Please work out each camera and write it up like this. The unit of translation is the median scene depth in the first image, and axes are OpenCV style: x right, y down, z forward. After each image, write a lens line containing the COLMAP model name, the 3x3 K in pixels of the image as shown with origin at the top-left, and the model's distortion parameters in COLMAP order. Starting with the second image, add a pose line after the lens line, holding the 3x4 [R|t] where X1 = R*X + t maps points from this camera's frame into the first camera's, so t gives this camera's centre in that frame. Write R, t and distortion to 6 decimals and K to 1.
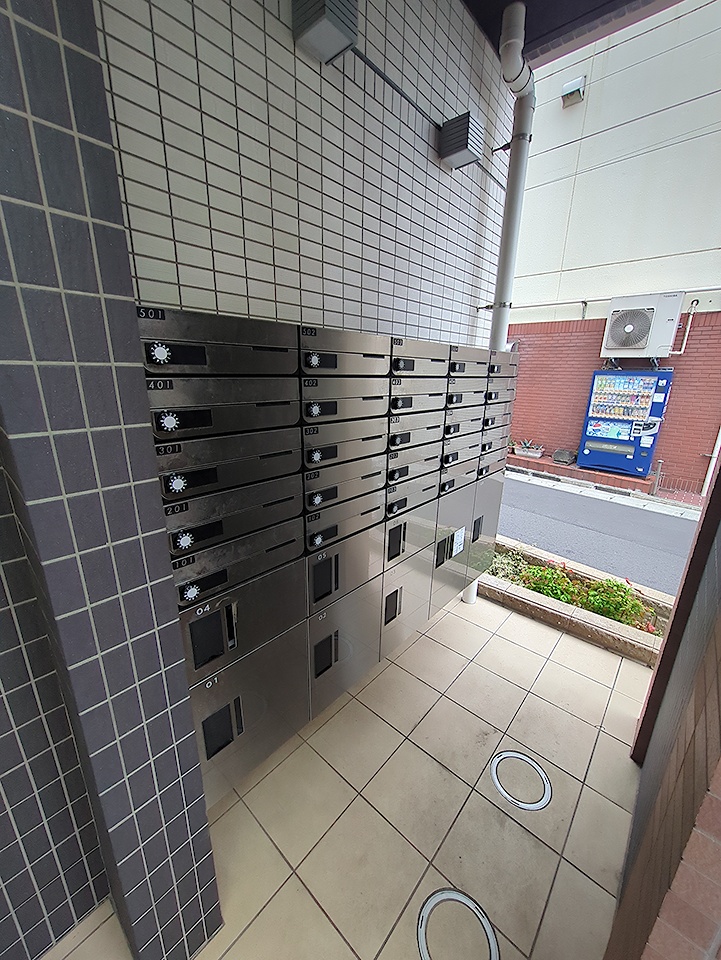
lens RADIAL K [[378.3, 0, 359.6], [0, 378.3, 483.8], [0, 0, 1]] dist [0.001333, -0.000262]
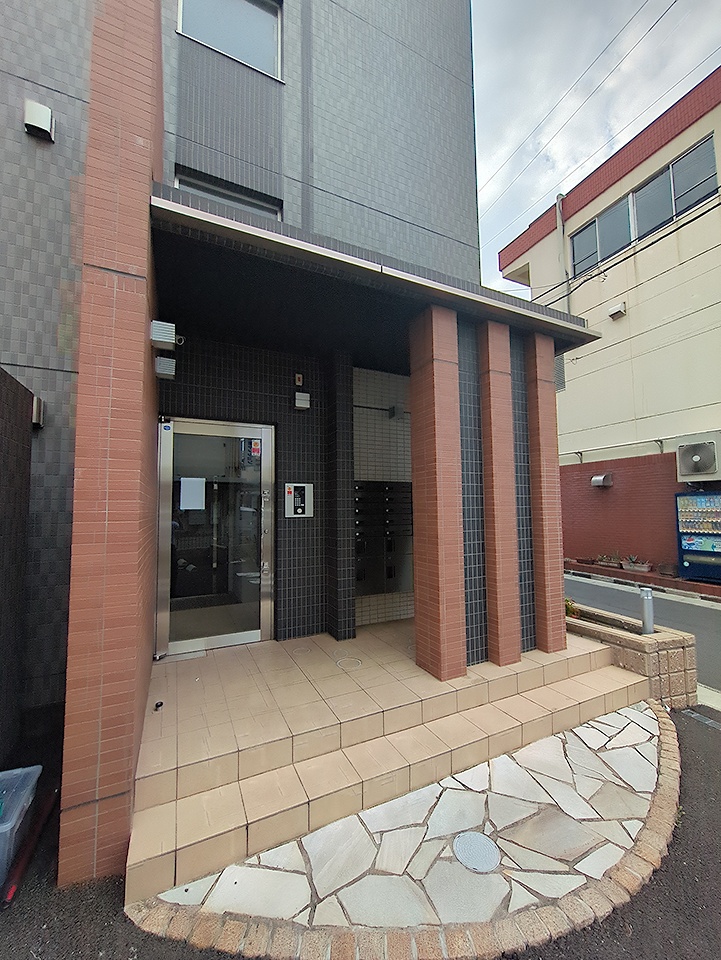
lens RADIAL K [[378.3, 0, 359.6], [0, 378.3, 483.8], [0, 0, 1]] dist [0.001333, -0.000262]
pose [[0.921239, -0.057051, -0.384790, 0.169182], [-0.082989, 0.937589, -0.337698, 0.148828], [0.380041, 0.343034, 0.859009, -0.384366]]
